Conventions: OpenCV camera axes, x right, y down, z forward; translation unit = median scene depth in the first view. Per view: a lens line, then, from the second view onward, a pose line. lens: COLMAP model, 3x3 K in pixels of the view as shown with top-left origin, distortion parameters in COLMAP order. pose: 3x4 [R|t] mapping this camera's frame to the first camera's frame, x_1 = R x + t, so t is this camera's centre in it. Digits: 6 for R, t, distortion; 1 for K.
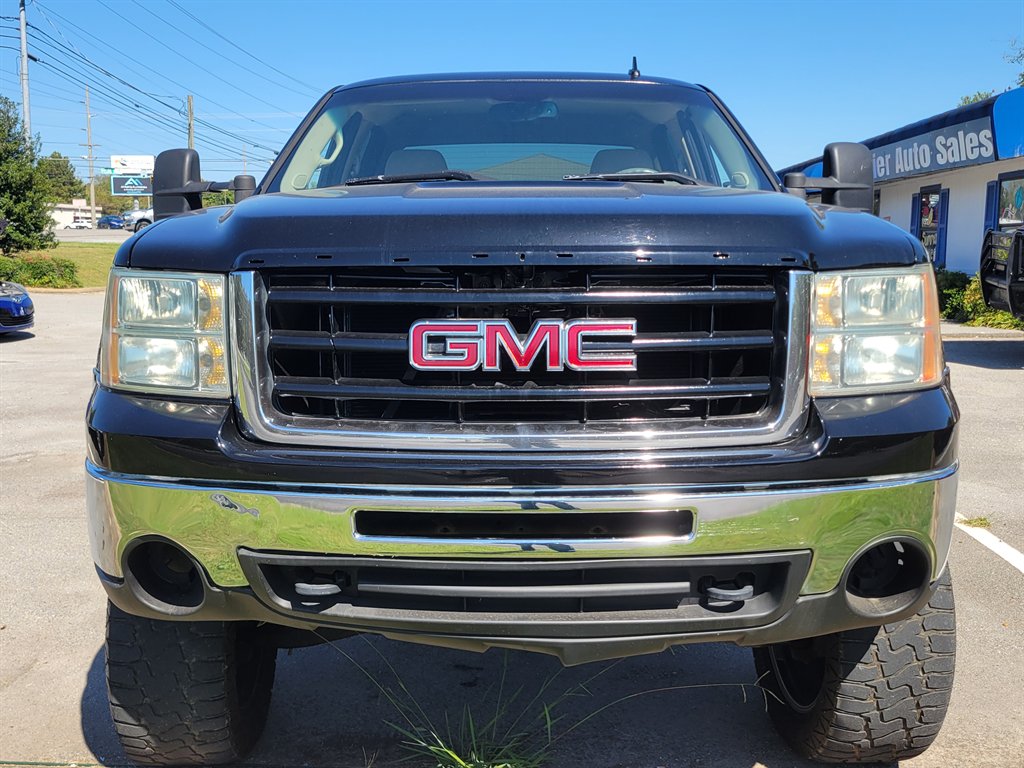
lens RADIAL K [[741.2, 0, 512.0], [0, 741.2, 384.0], [0, 0, 1]] dist [0.013095, 0.005700]
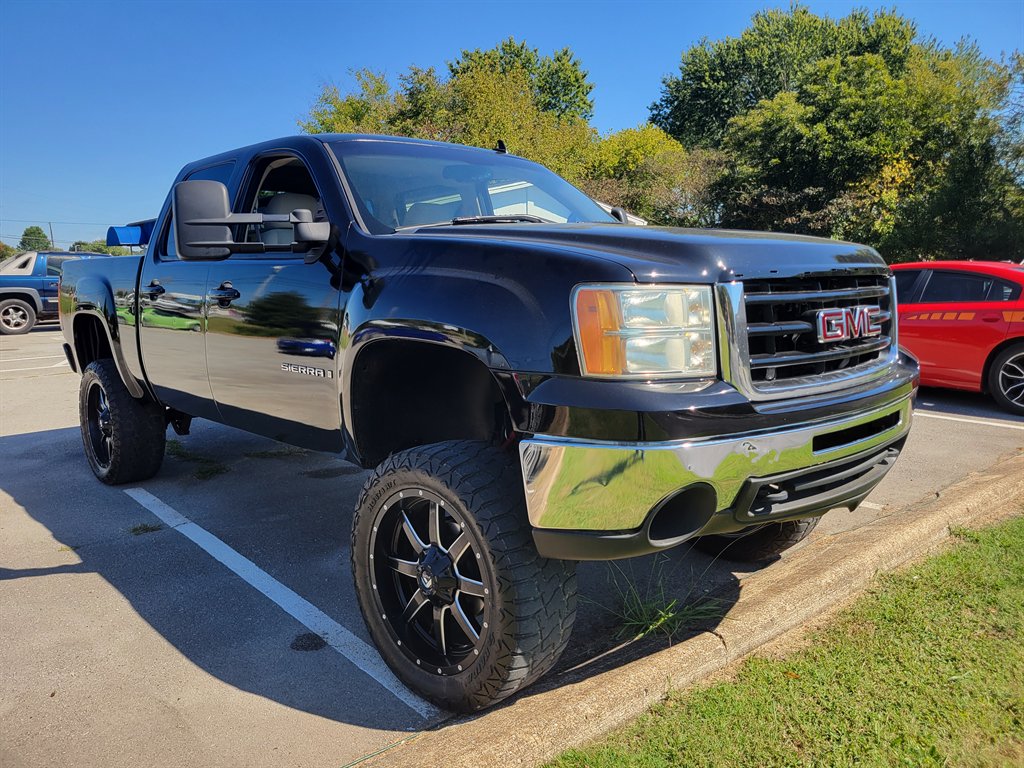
lens RADIAL K [[741.2, 0, 512.0], [0, 741.2, 384.0], [0, 0, 1]] dist [0.013095, 0.005700]
pose [[0.789814, -0.102813, 0.604668, -1.583083], [0.130943, 0.991387, -0.002468, -0.011858], [-0.599206, 0.081126, 0.796474, 0.144694]]
